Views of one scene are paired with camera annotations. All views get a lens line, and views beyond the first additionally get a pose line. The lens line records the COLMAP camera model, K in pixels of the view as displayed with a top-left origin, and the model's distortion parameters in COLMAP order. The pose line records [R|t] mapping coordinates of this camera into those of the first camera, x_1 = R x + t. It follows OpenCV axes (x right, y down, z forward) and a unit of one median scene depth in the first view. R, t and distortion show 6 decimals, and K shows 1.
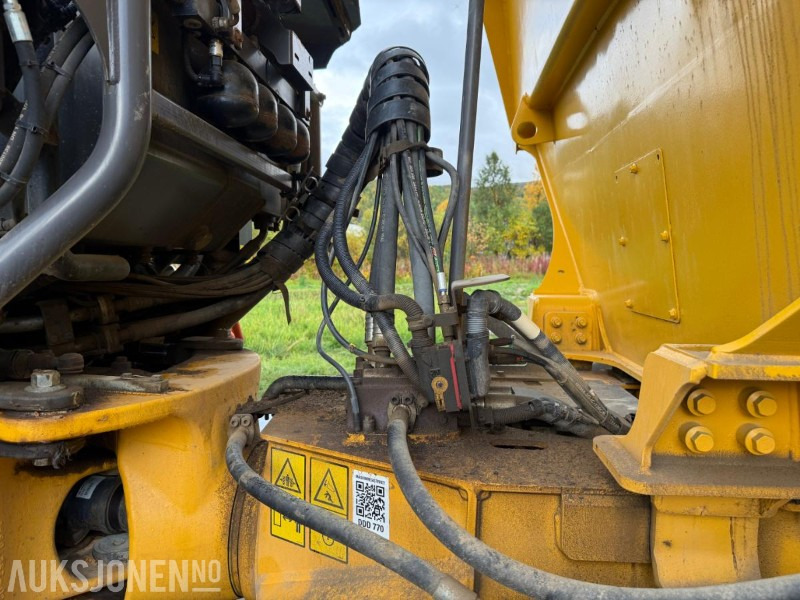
lens RADIAL K [[569.7, 0, 391.0], [0, 569.7, 303.6], [0, 0, 1]] dist [0.033945, -0.031361]
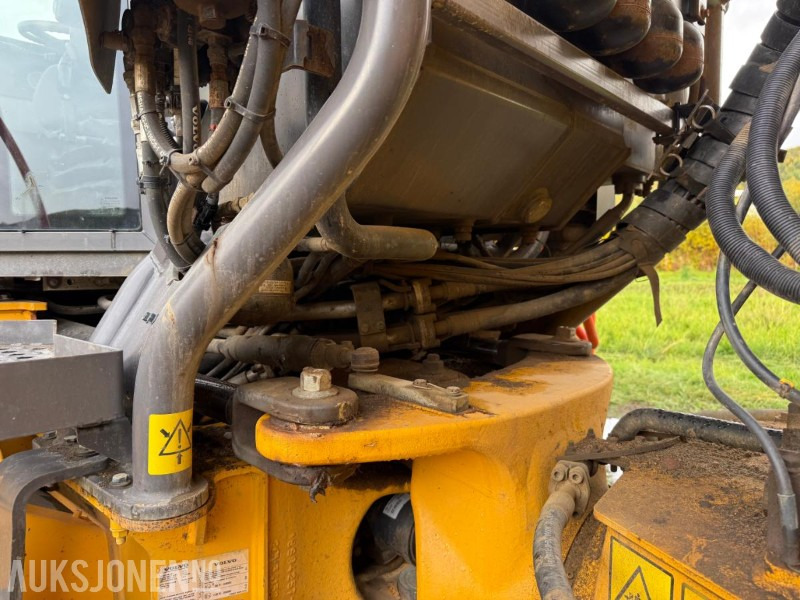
lens RADIAL K [[569.7, 0, 391.0], [0, 569.7, 303.6], [0, 0, 1]] dist [0.033945, -0.031361]
pose [[0.809554, 0.032794, -0.586129, -0.045550], [-0.025685, 0.999461, 0.020444, 0.005166], [0.586484, -0.001496, 0.809960, 0.314212]]
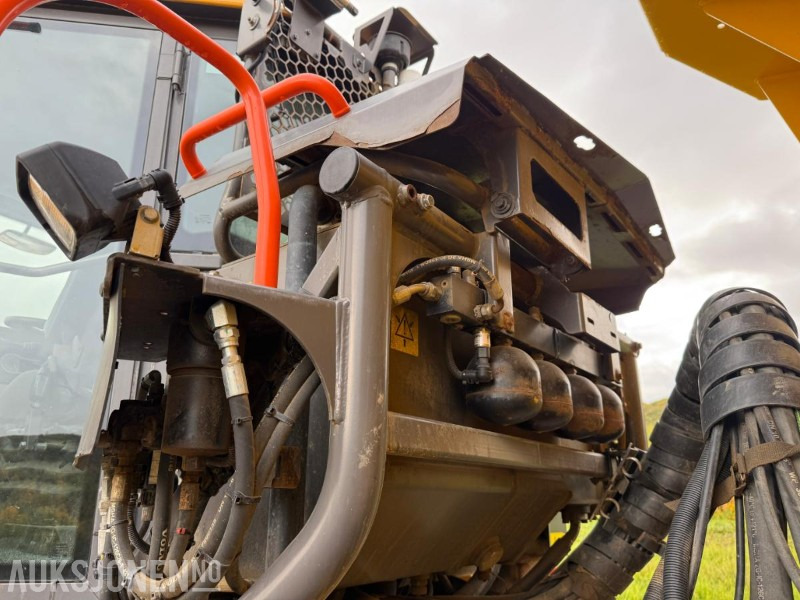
lens RADIAL K [[575.8, 0, 401.4], [0, 575.8, 308.0], [0, 0, 1]] dist [0.005017, -0.000764]
pose [[0.857181, -0.158600, -0.489987, 0.005222], [-0.029607, 0.934654, -0.354324, -0.164845], [0.514164, 0.318226, 0.796472, 0.235061]]
